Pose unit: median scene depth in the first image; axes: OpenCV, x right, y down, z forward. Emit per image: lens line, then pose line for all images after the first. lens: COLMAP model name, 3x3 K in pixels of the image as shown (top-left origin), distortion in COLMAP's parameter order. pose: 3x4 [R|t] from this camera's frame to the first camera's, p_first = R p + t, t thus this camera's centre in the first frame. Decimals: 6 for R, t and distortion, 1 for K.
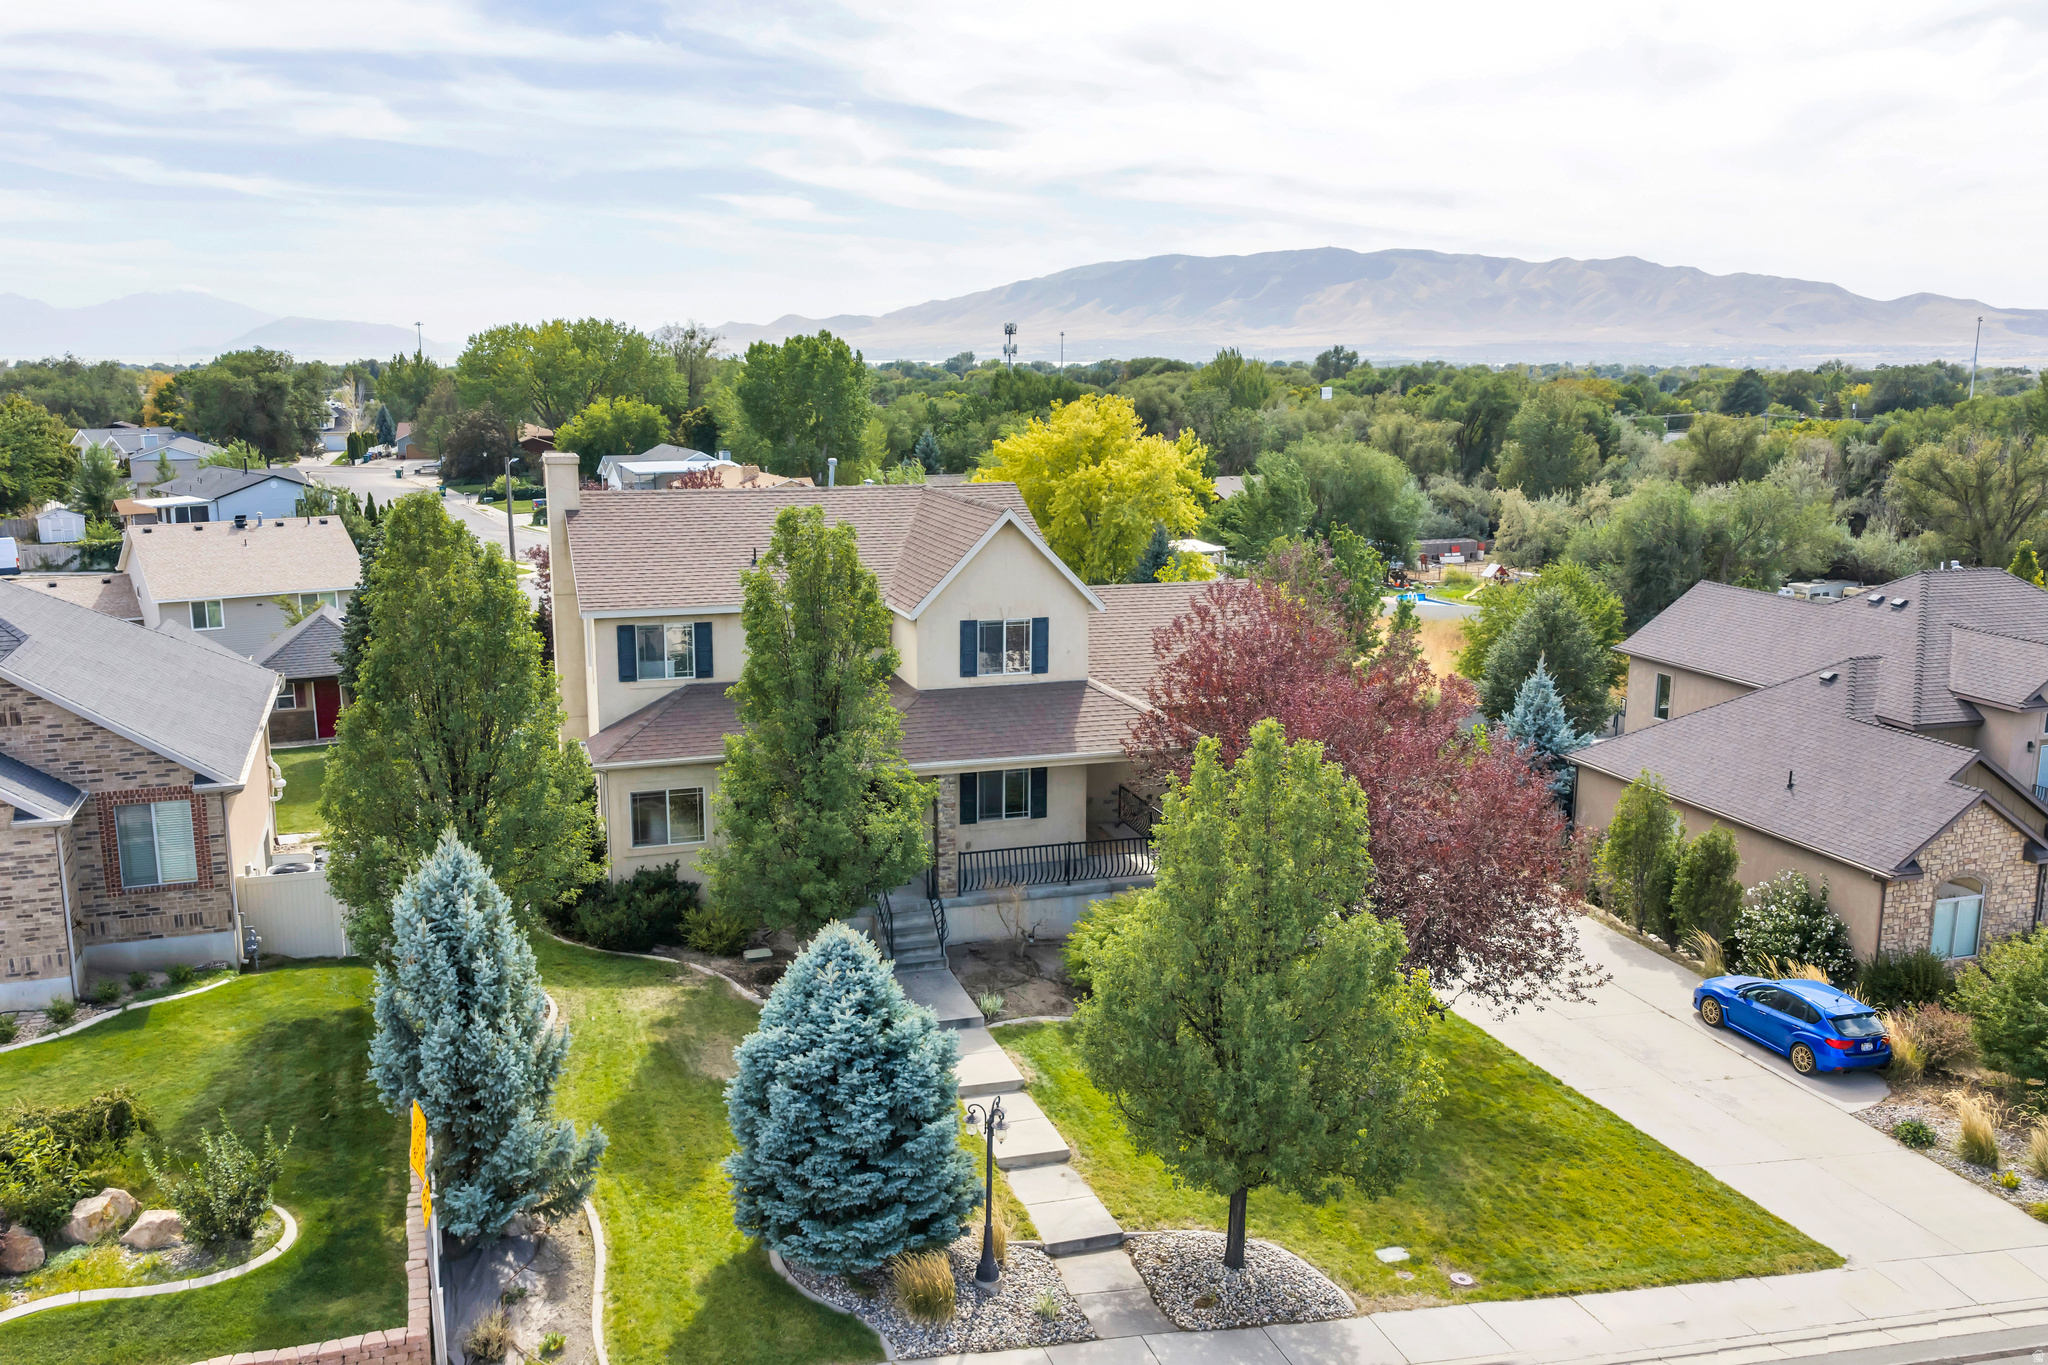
lens RADIAL K [[1694.3, 0, 1024.0], [0, 1694.3, 682.5], [0, 0, 1]] dist [0.006671, -0.006487]
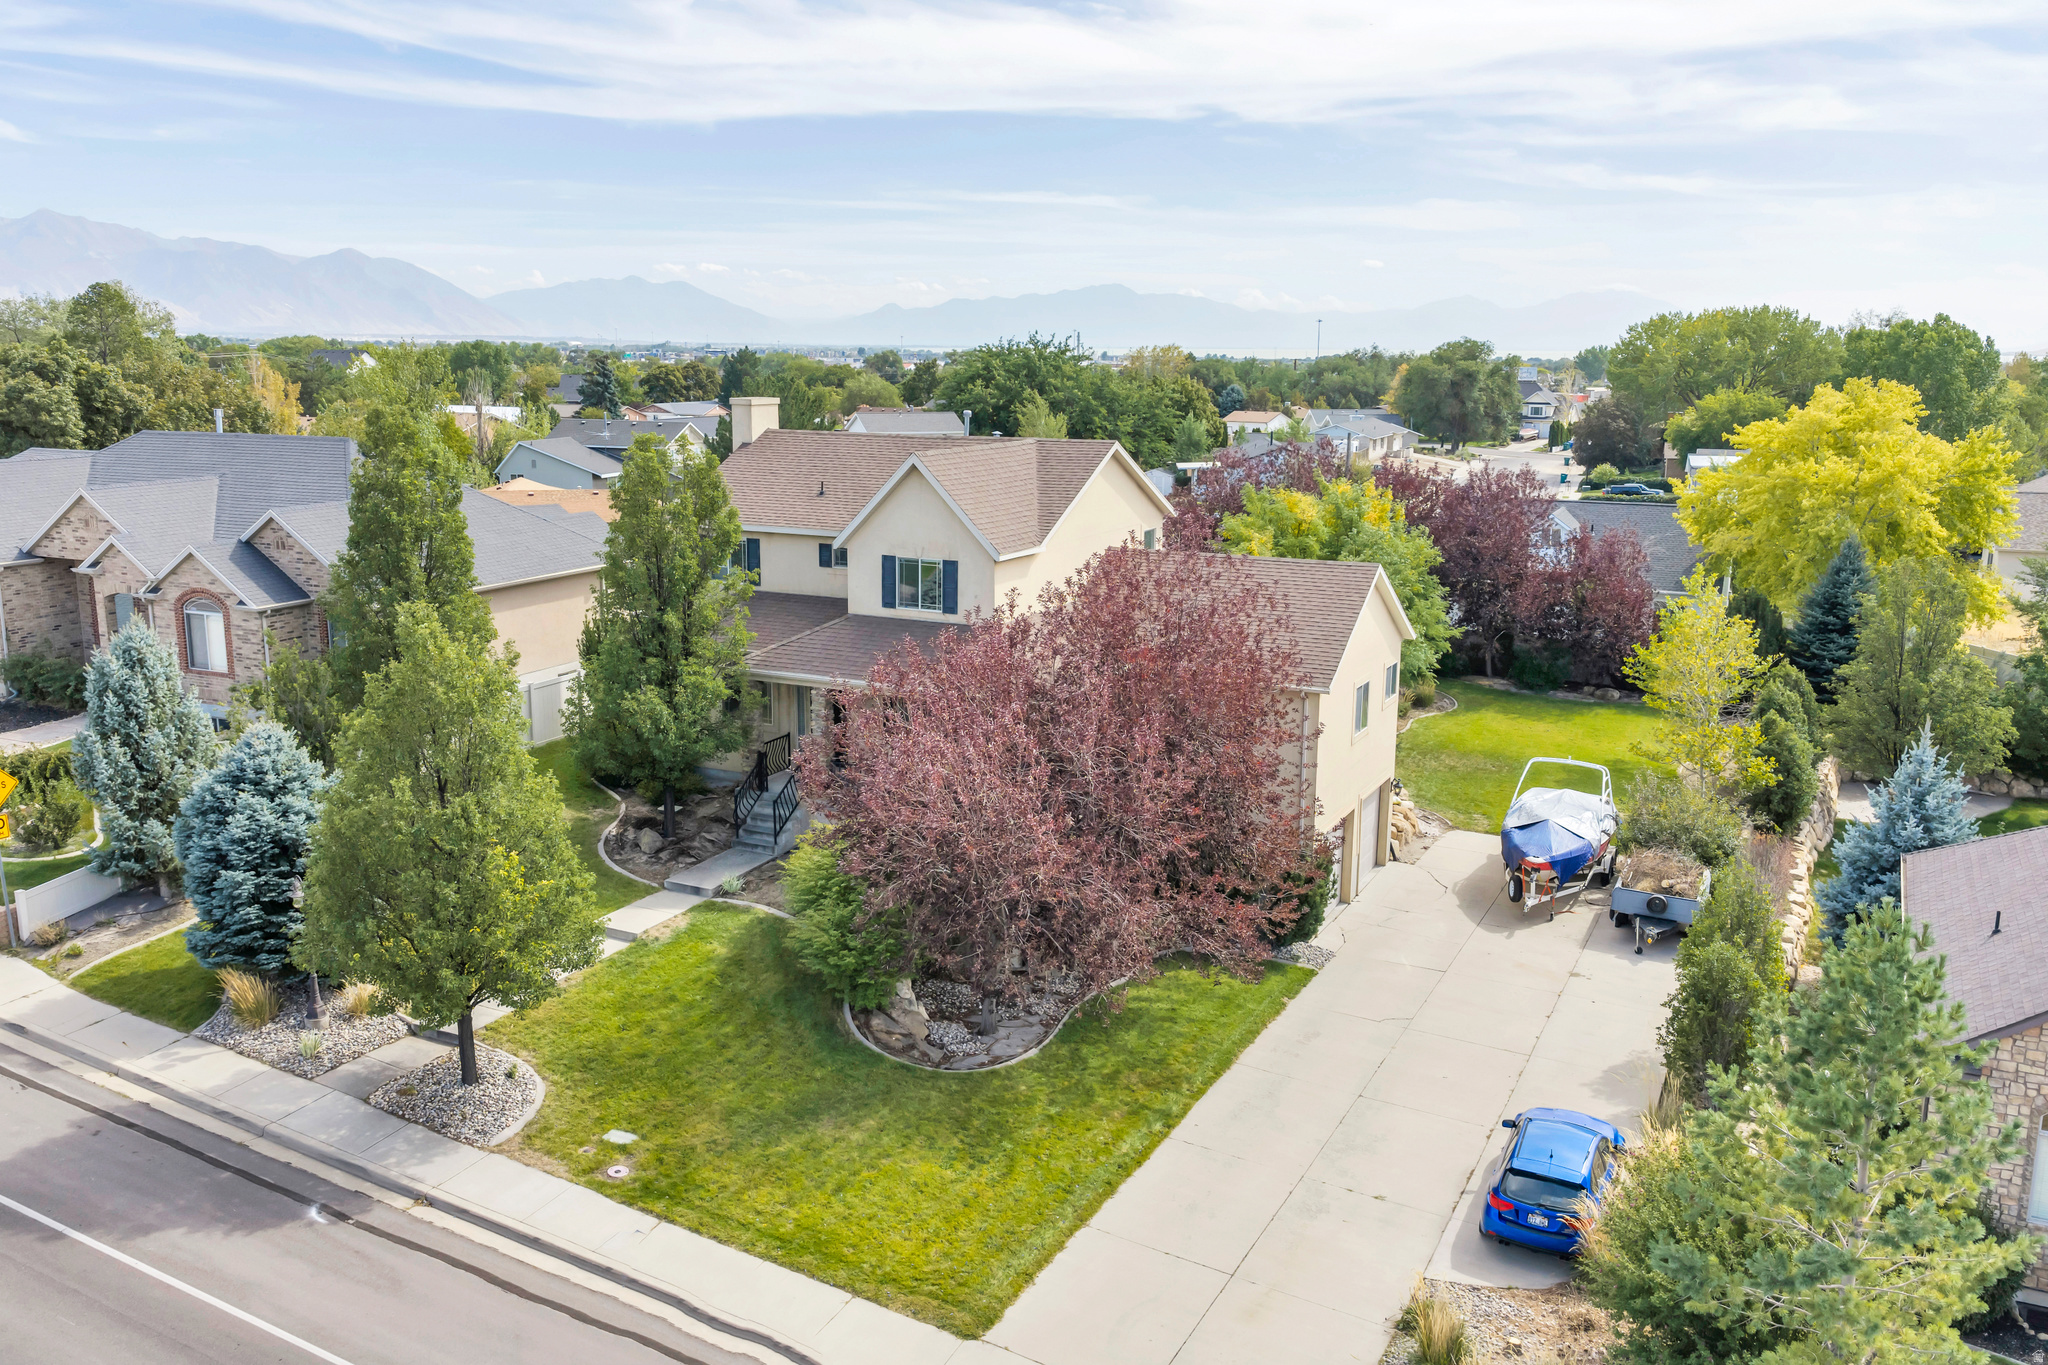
lens RADIAL K [[1694.3, 0, 1024.0], [0, 1694.3, 682.5], [0, 0, 1]] dist [0.006671, -0.006487]
pose [[0.712193, 0.140331, -0.687814, 0.775173], [-0.139046, 0.988602, 0.057725, -0.030561], [0.688075, 0.054526, 0.723588, 0.274456]]
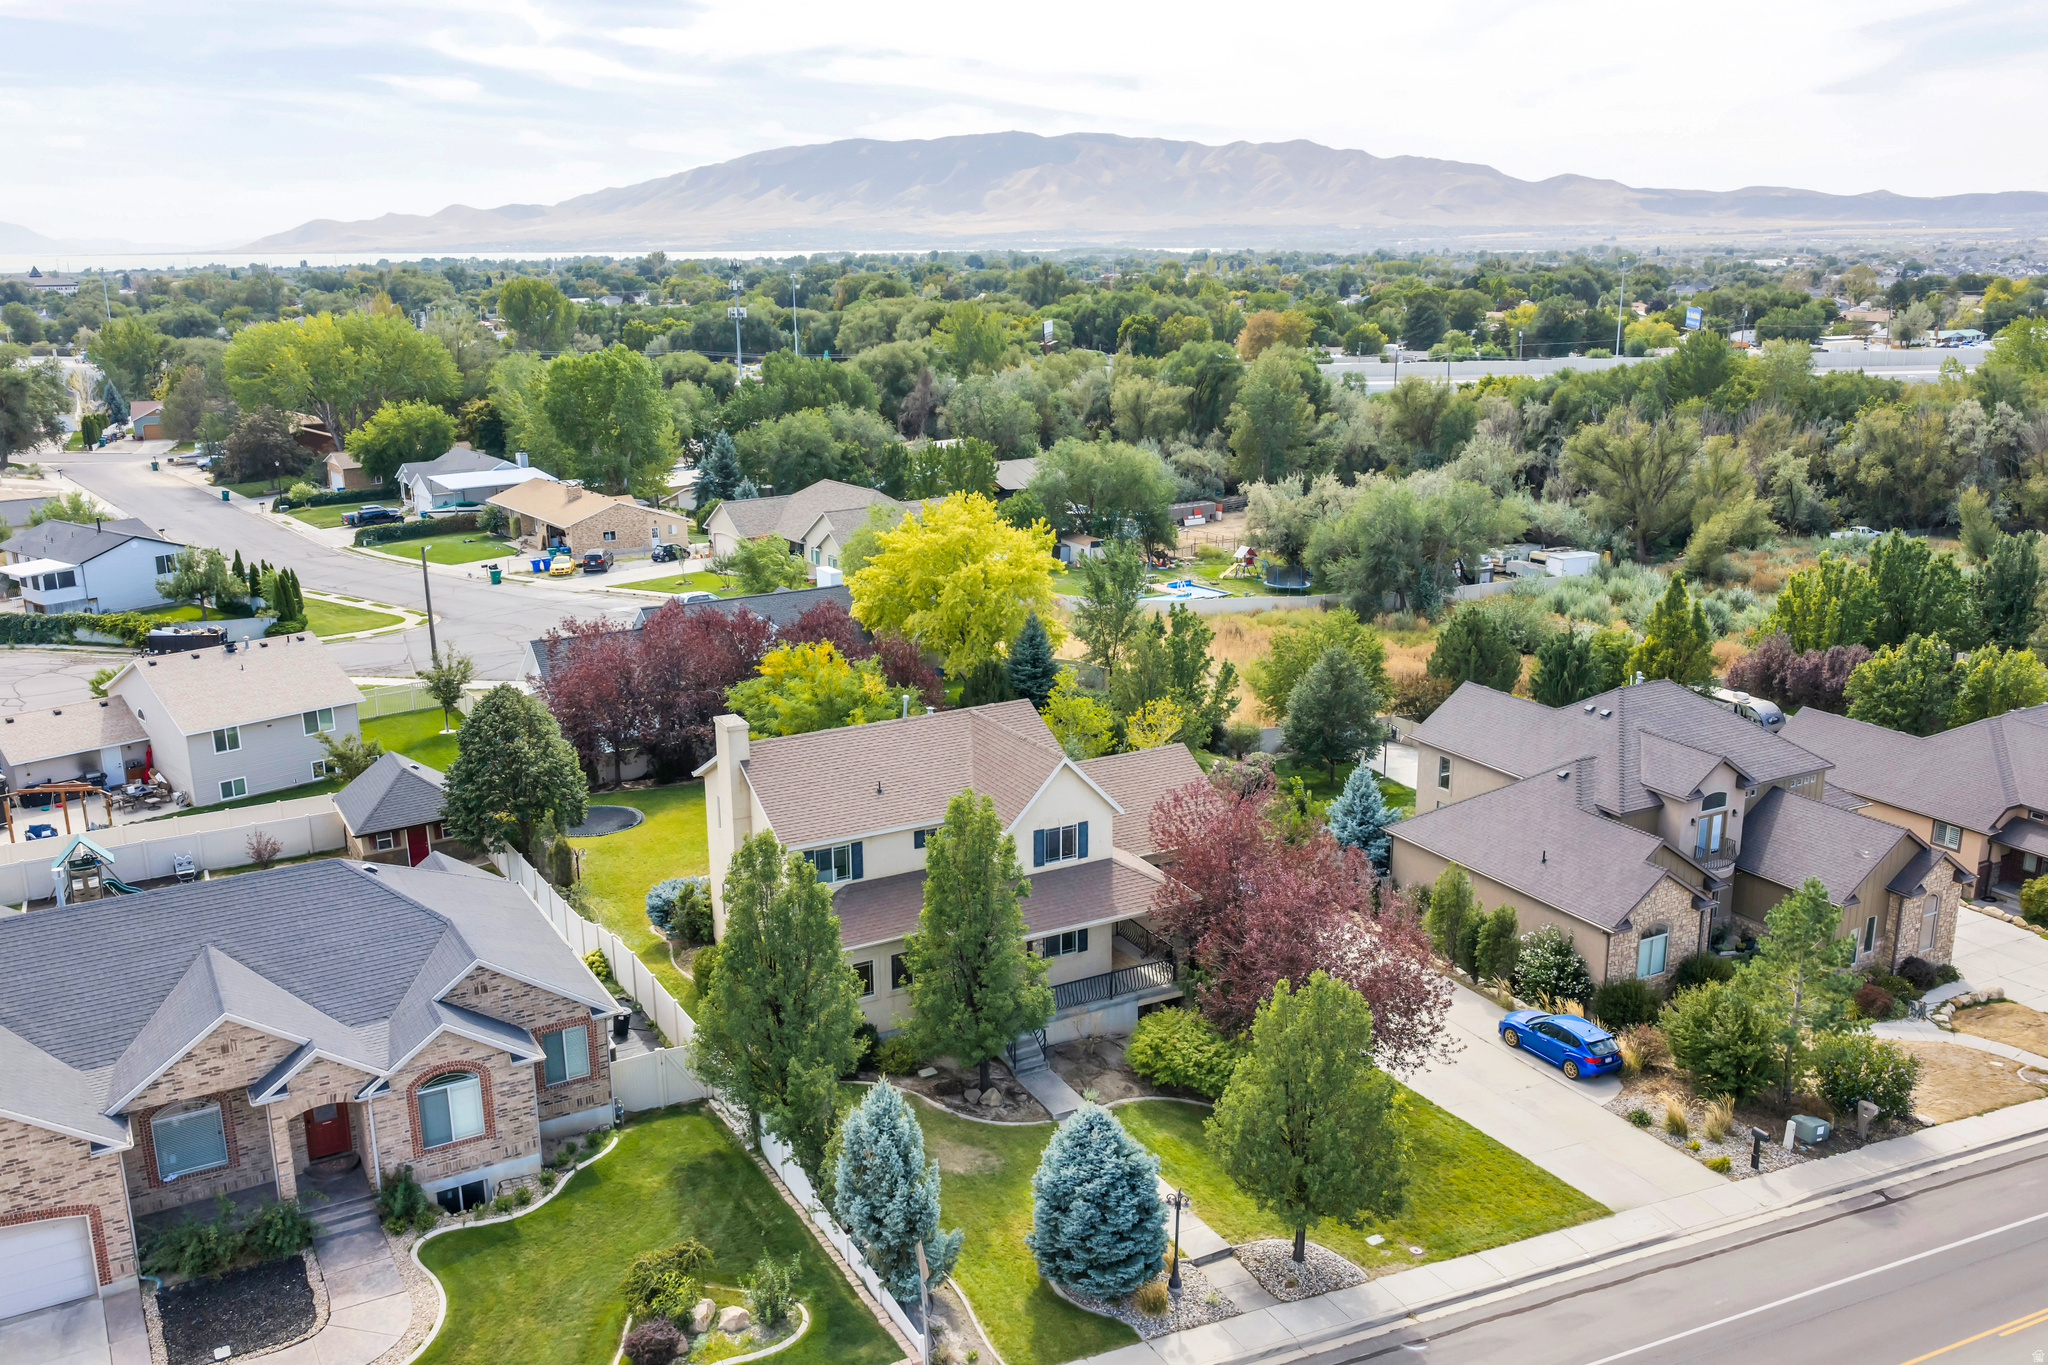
lens RADIAL K [[1694.3, 0, 1024.0], [0, 1694.3, 682.5], [0, 0, 1]] dist [0.006671, -0.006487]
pose [[0.984017, -0.057152, 0.168655, -0.283872], [0.046324, 0.996646, 0.067454, -0.262019], [-0.171944, -0.058563, 0.983364, -0.440891]]
